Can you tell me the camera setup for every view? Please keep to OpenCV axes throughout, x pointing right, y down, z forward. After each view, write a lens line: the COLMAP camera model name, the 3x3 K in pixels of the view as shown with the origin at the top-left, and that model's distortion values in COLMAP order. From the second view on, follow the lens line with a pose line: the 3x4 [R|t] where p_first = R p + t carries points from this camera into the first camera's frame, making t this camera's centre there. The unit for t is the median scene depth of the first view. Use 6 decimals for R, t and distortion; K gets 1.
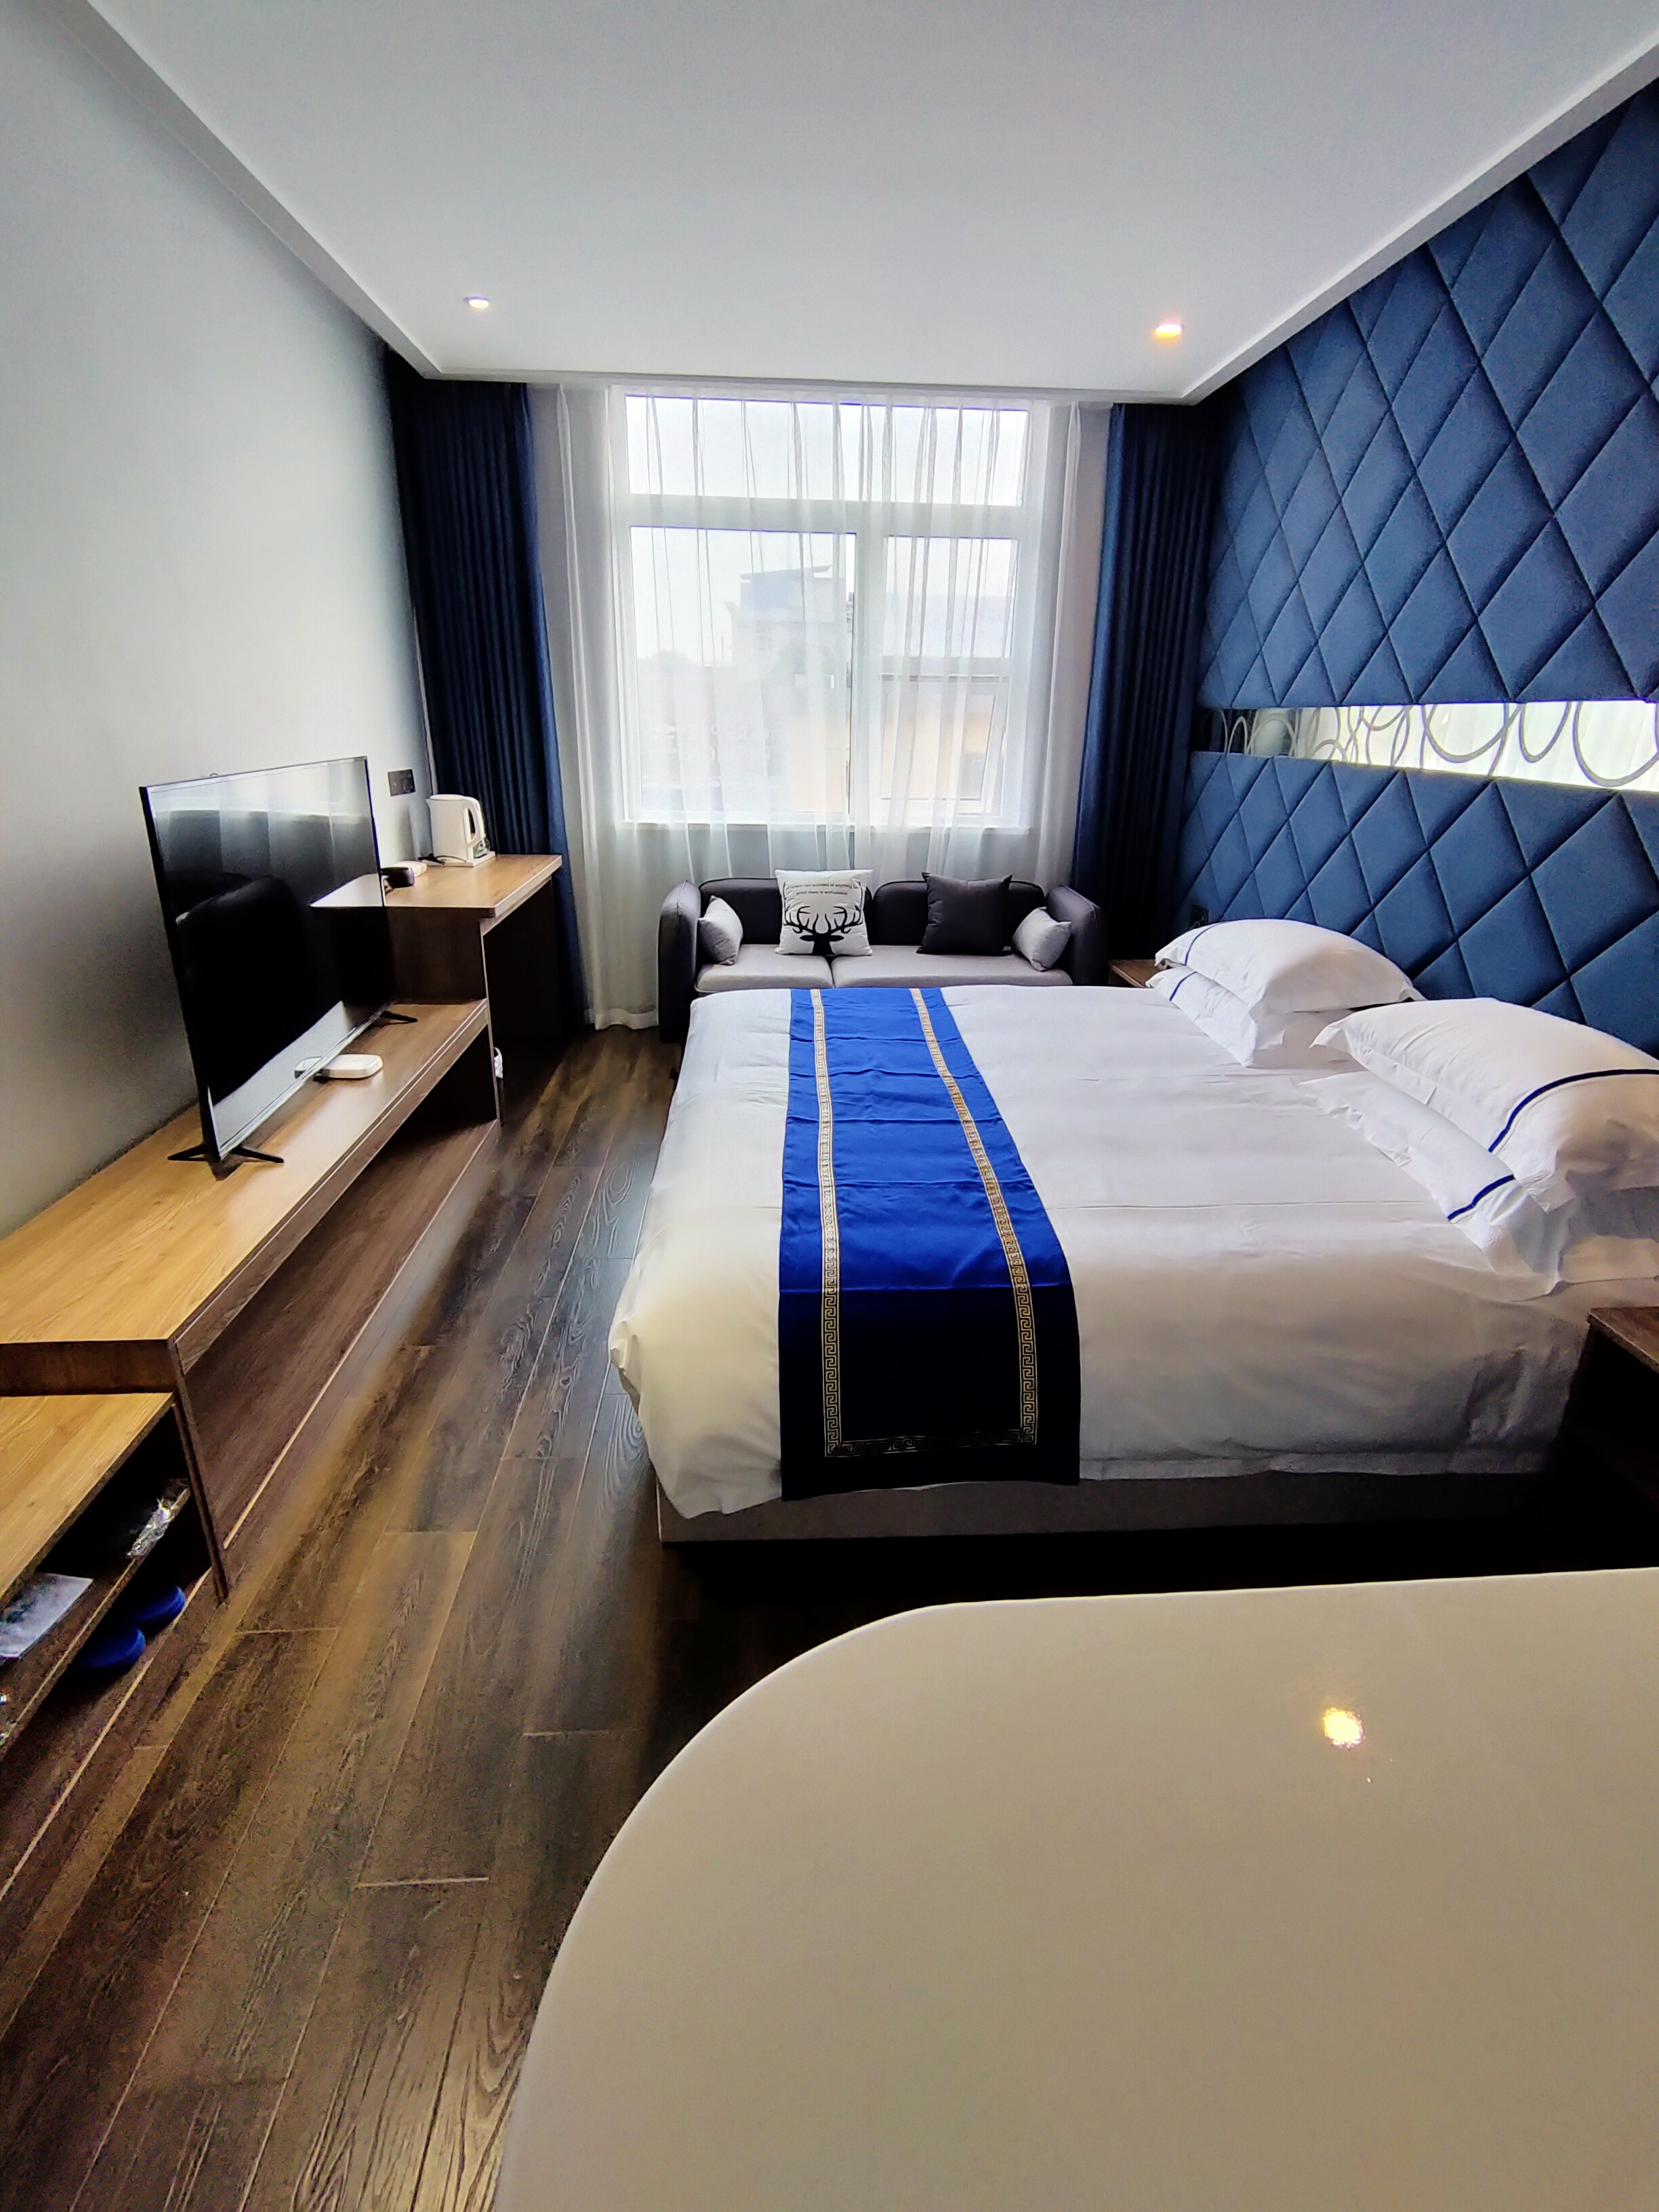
lens RADIAL K [[1042.5, 0, 831.6], [0, 1042.5, 1101.5], [0, 0, 1]] dist [-0.001538, 0.001088]
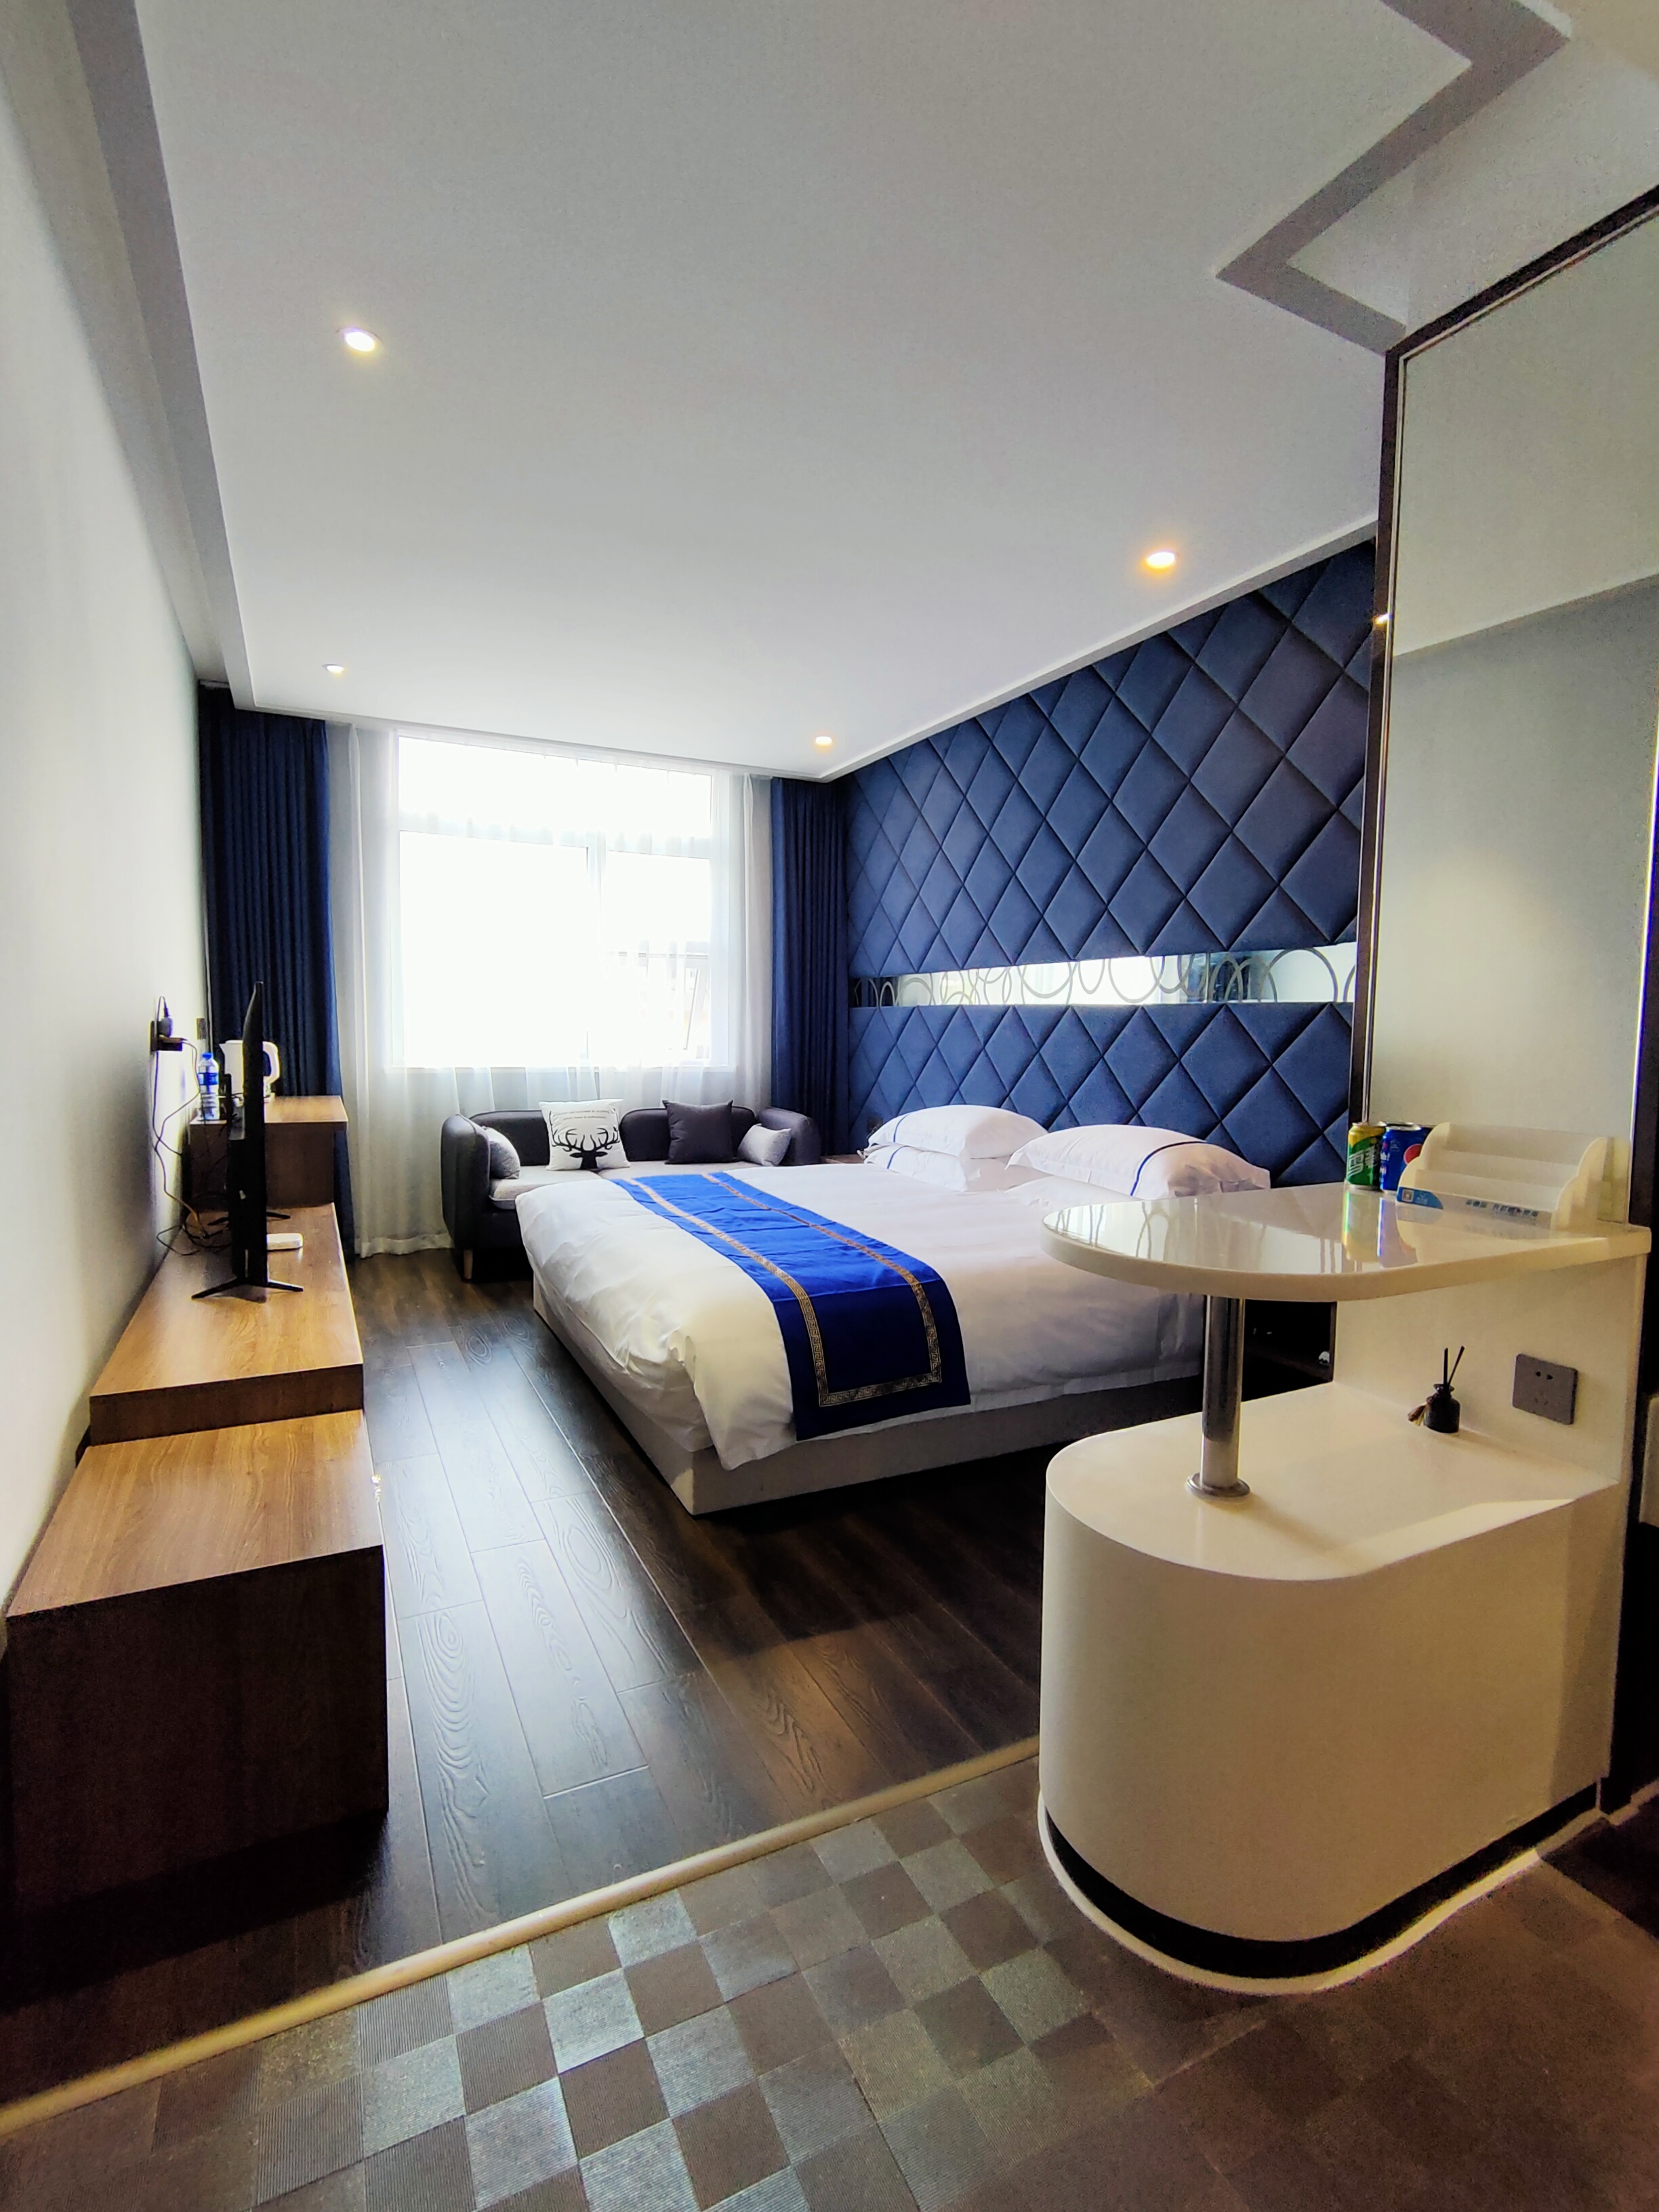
lens RADIAL K [[1042.5, 0, 831.6], [0, 1042.5, 1101.5], [0, 0, 1]] dist [-0.001538, 0.001088]
pose [[0.921196, -0.032301, 0.387756, -0.231010], [0.136286, 0.960205, -0.243787, 0.121264], [-0.364451, 0.277422, 0.888939, -0.183453]]
